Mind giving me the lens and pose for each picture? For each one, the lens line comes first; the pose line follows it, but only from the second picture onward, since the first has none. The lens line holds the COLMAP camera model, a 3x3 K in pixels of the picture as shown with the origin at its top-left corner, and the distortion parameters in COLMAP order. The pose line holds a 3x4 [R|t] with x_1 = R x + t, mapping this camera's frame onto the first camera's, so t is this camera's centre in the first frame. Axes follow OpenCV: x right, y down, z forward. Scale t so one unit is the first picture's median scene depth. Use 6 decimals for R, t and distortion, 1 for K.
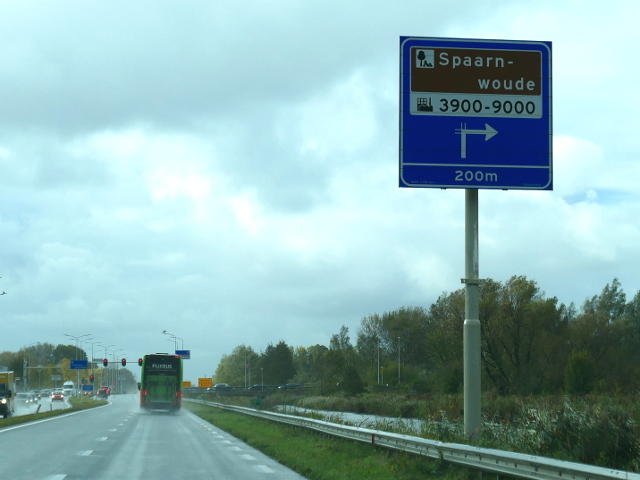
lens RADIAL K [[1069.4, 0, 320.0], [0, 1069.4, 240.0], [0, 0, 1]] dist [0.024003, 0.031086]
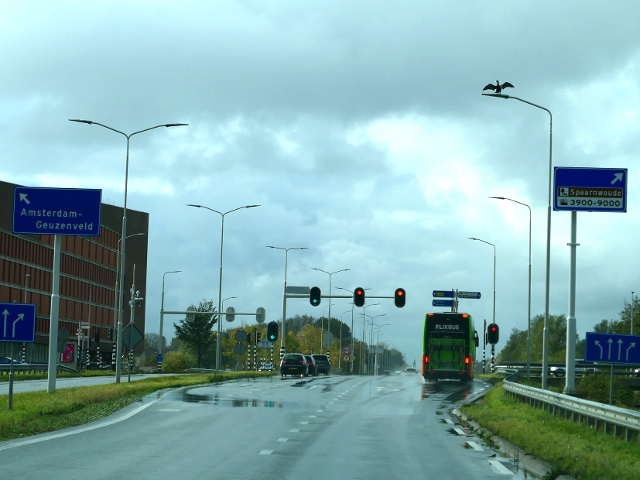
lens RADIAL K [[1093.5, 0, 320.0], [0, 1093.5, 240.0], [0, 0, 1]] dist [-0.619680, -0.067916]
pose [[0.967854, 0.008015, -0.251386, 0.022779], [-0.004843, 0.999901, 0.013233, -0.012573], [0.251467, -0.011591, 0.967796, -0.129507]]
